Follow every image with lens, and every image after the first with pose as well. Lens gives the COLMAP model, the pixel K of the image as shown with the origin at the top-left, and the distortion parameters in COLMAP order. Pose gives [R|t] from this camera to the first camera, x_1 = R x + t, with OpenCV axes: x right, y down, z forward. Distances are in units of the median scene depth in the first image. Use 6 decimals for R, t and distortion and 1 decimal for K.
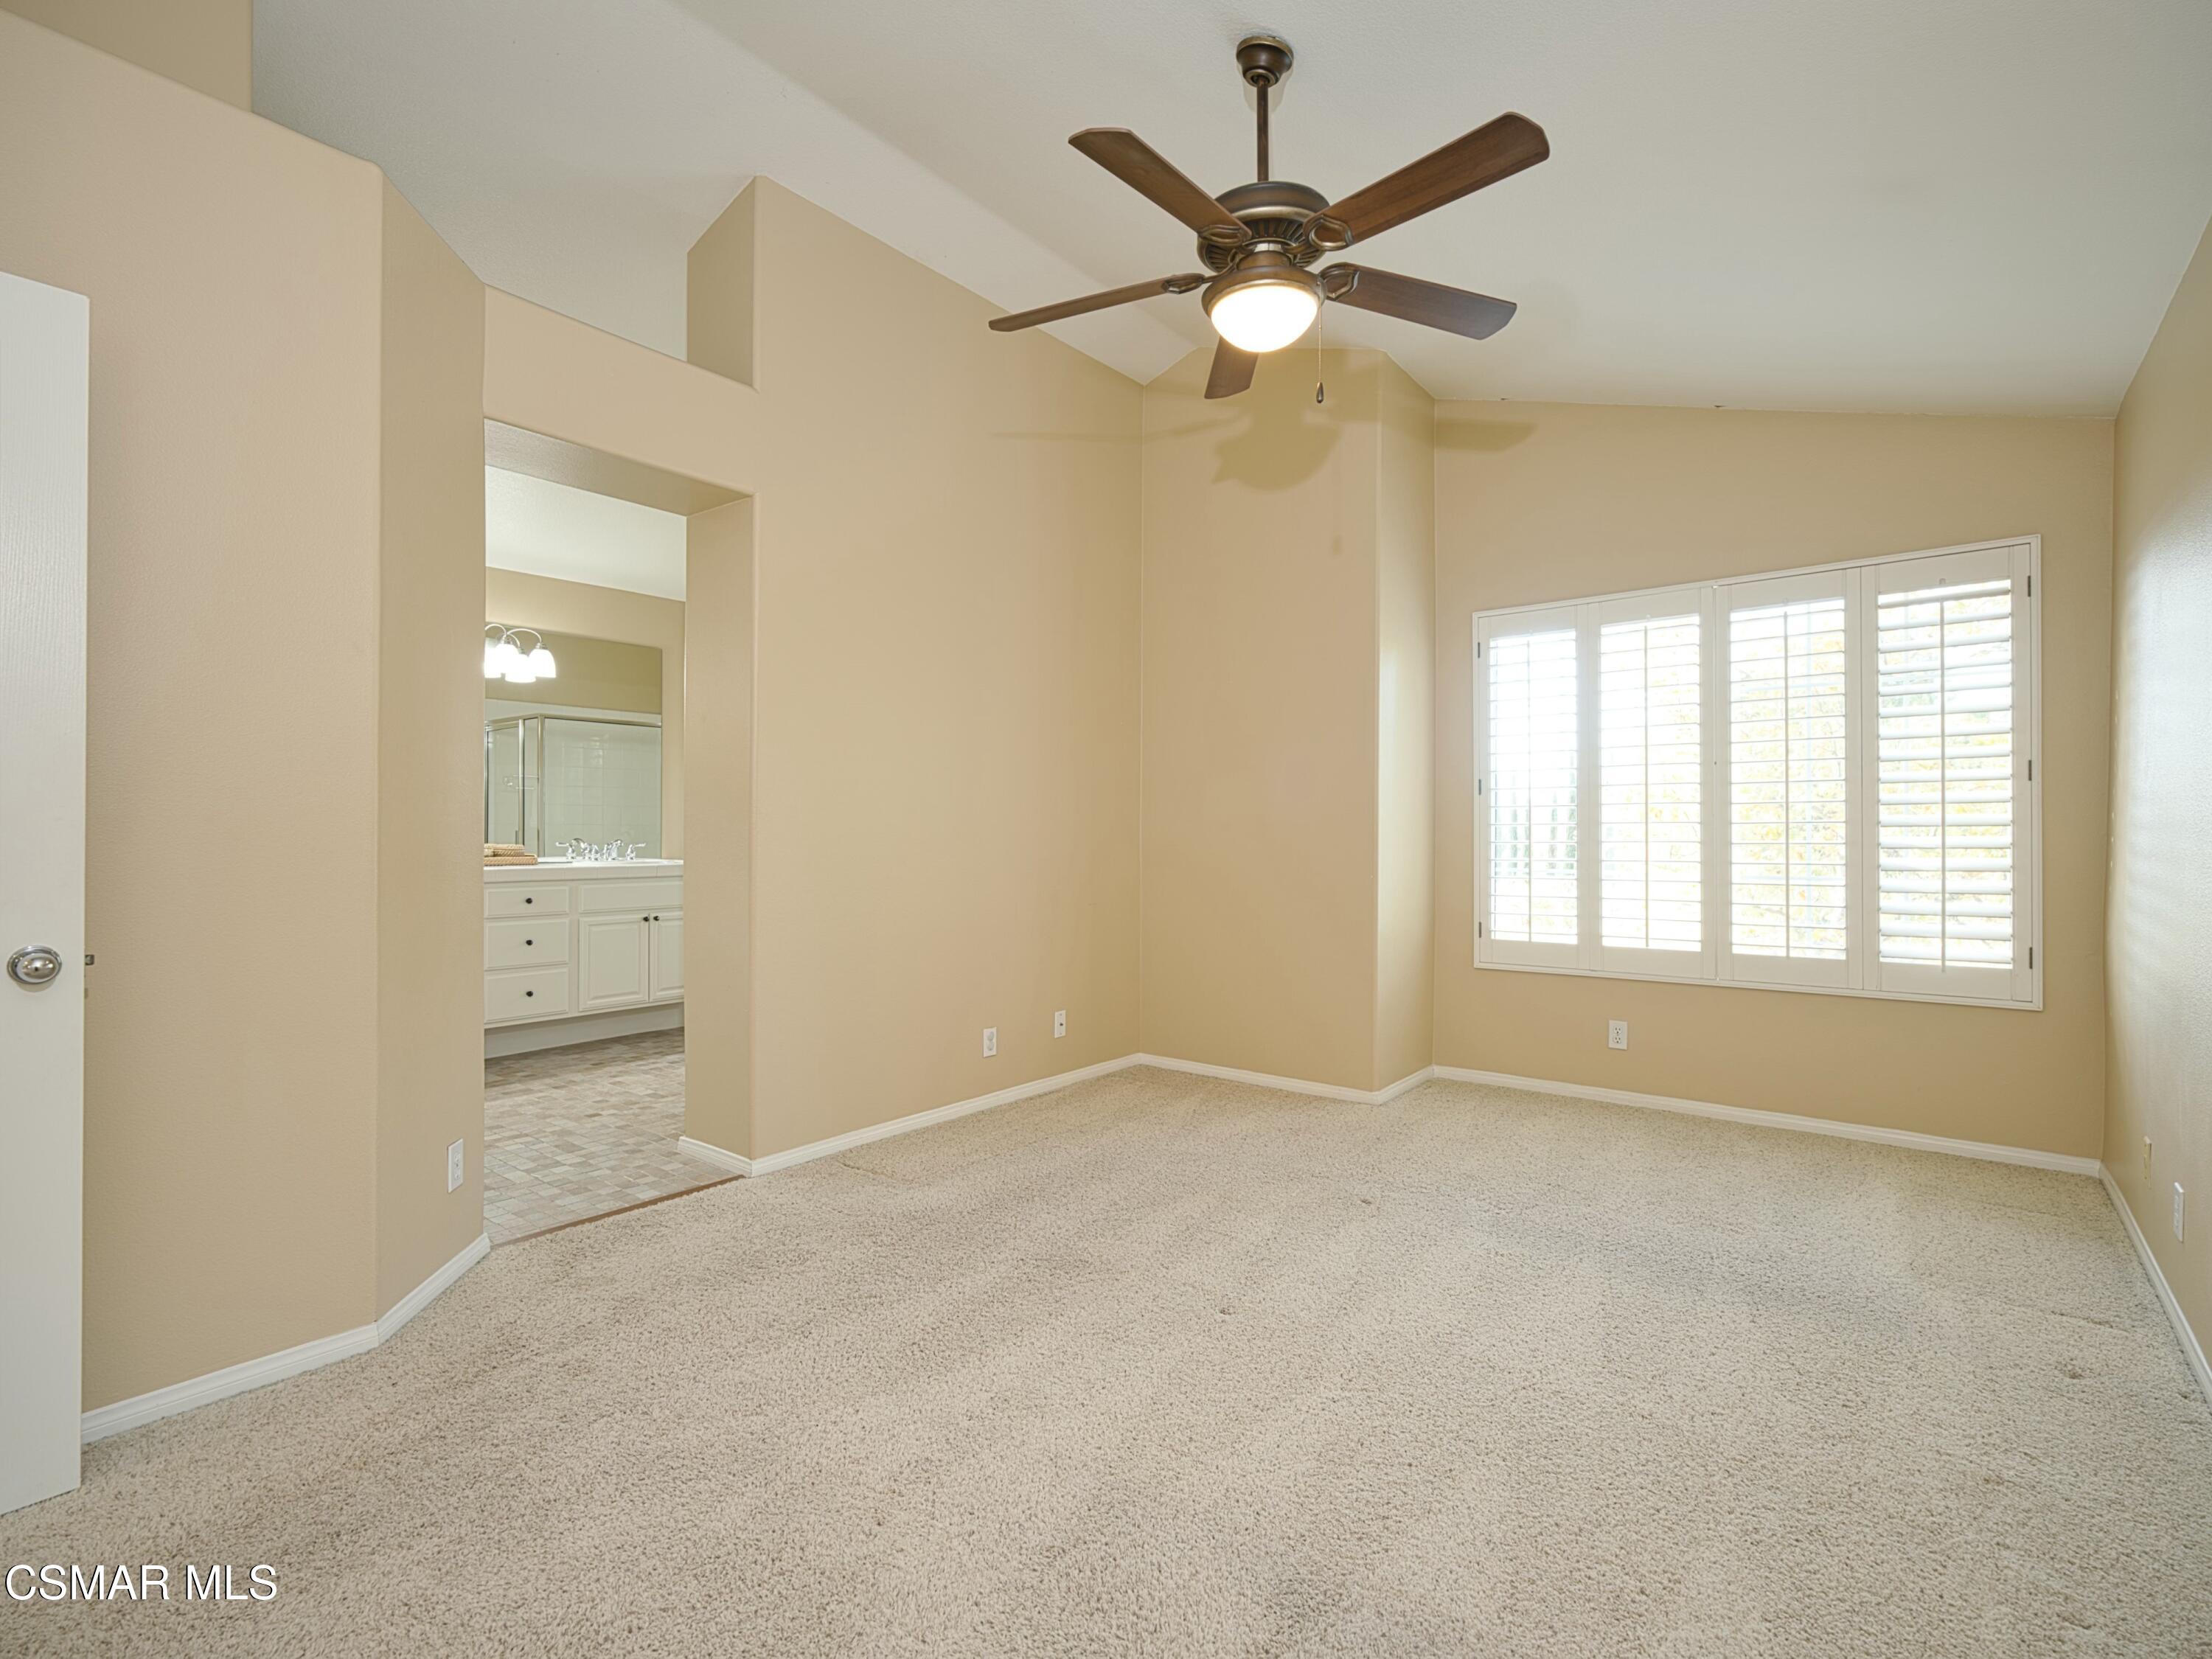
lens RADIAL K [[1047.9, 0, 1110.1], [0, 1047.9, 823.6], [0, 0, 1]] dist [-0.011855, 0.006127]
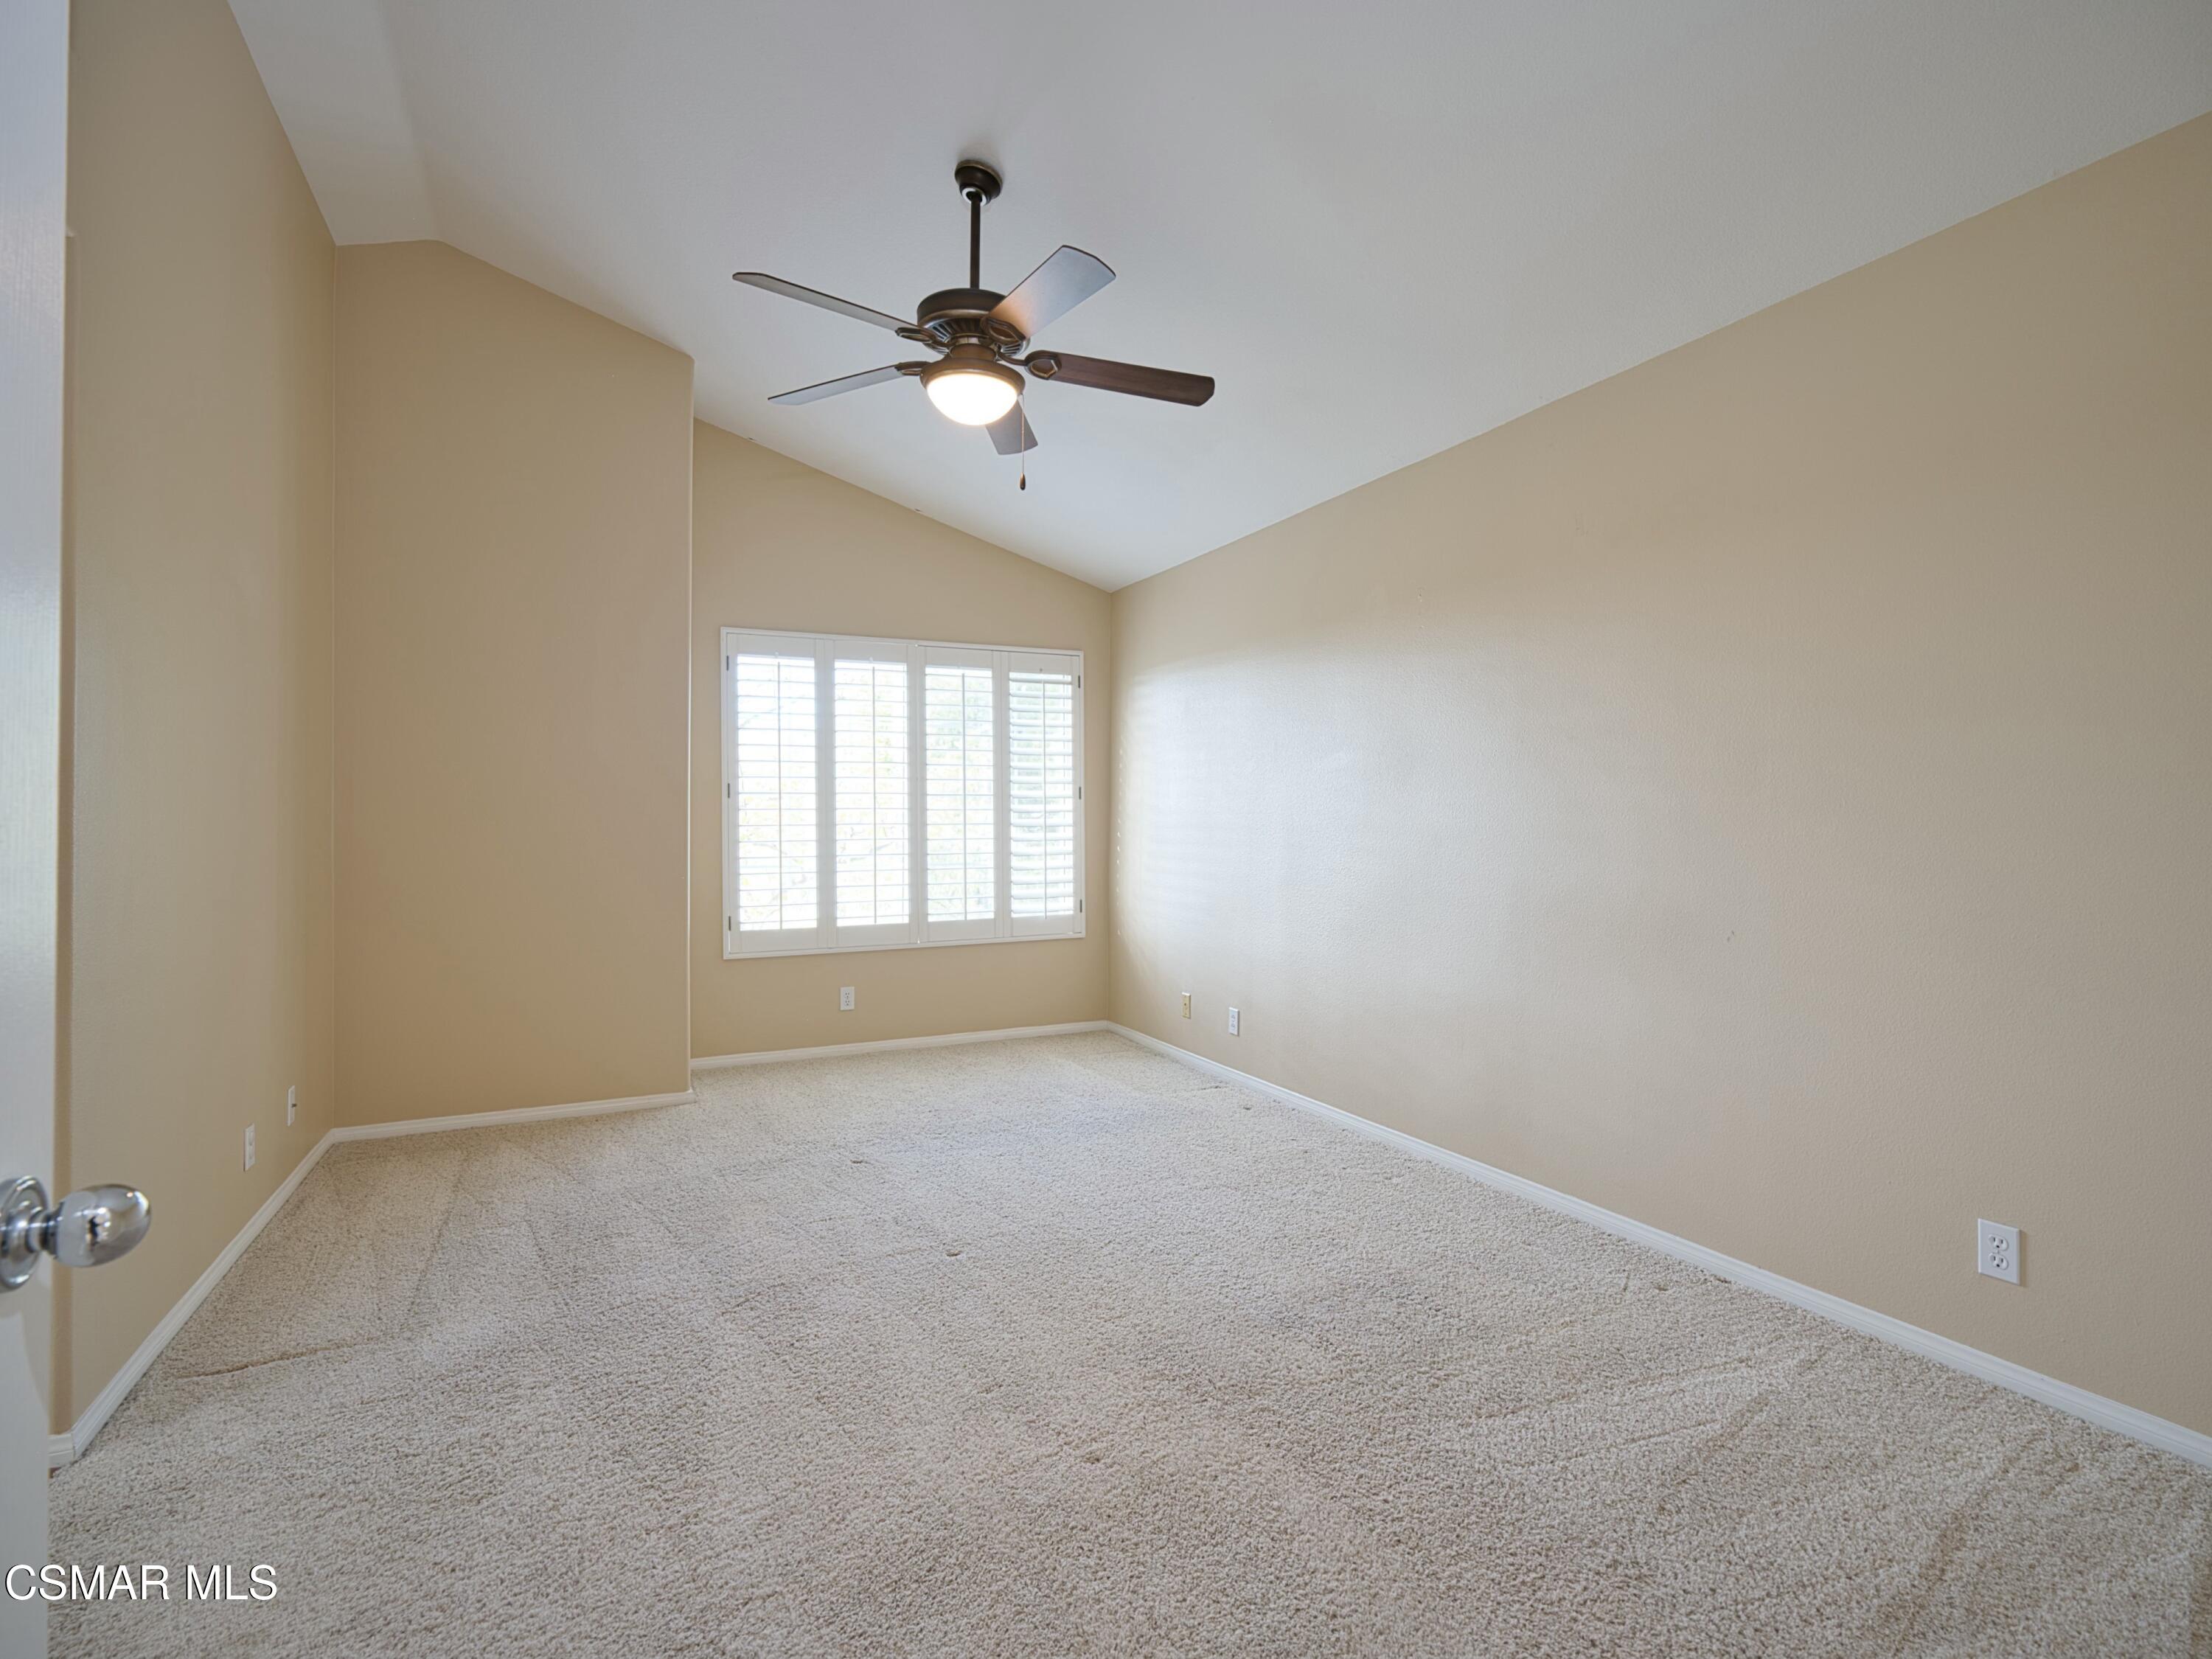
lens RADIAL K [[1047.9, 0, 1109.9], [0, 1047.9, 828.9], [0, 0, 1]] dist [-0.011855, 0.006127]
pose [[0.422925, -0.006842, 0.906139, -0.539770], [-0.004611, 0.999942, 0.009703, -0.009562], [-0.906153, -0.008282, 0.422869, 0.225749]]
